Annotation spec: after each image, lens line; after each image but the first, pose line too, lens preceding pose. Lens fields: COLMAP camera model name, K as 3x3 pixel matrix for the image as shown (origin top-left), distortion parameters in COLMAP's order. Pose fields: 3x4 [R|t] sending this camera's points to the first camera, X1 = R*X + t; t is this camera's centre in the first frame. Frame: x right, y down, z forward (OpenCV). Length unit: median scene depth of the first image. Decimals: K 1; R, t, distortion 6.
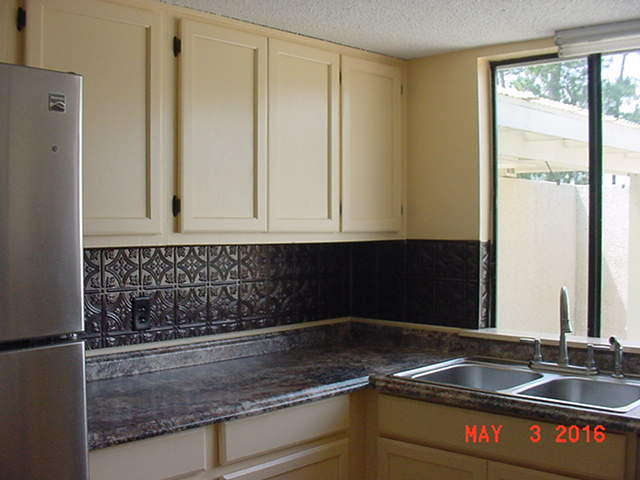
lens RADIAL K [[786.9, 0, 320.0], [0, 786.9, 240.0], [0, 0, 1]] dist [-0.197374, 0.193554]
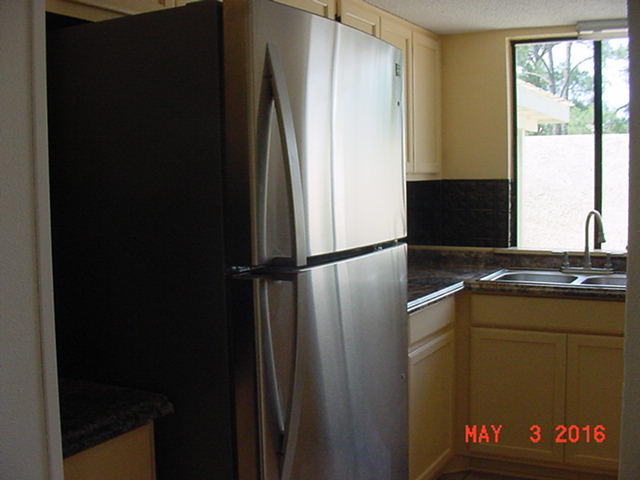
lens RADIAL K [[786.9, 0, 320.0], [0, 786.9, 240.0], [0, 0, 1]] dist [-0.197374, 0.193554]
pose [[0.962594, -0.033191, 0.268907, -0.458246], [0.018221, 0.998152, 0.057976, 0.021493], [-0.270334, -0.050907, 0.961420, -0.167061]]
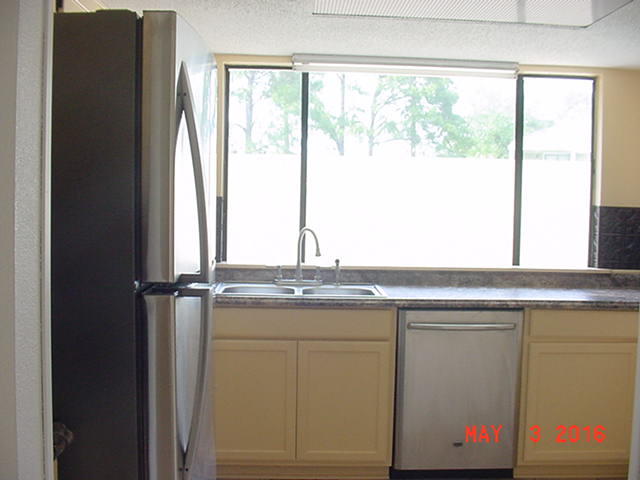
lens RADIAL K [[786.9, 0, 320.0], [0, 786.9, 240.0], [0, 0, 1]] dist [-0.197374, 0.193554]
pose [[0.703464, -0.025126, 0.710287, -0.660927], [-0.006658, 0.999098, 0.041936, 0.018003], [-0.710700, -0.034230, 0.702662, -0.084446]]
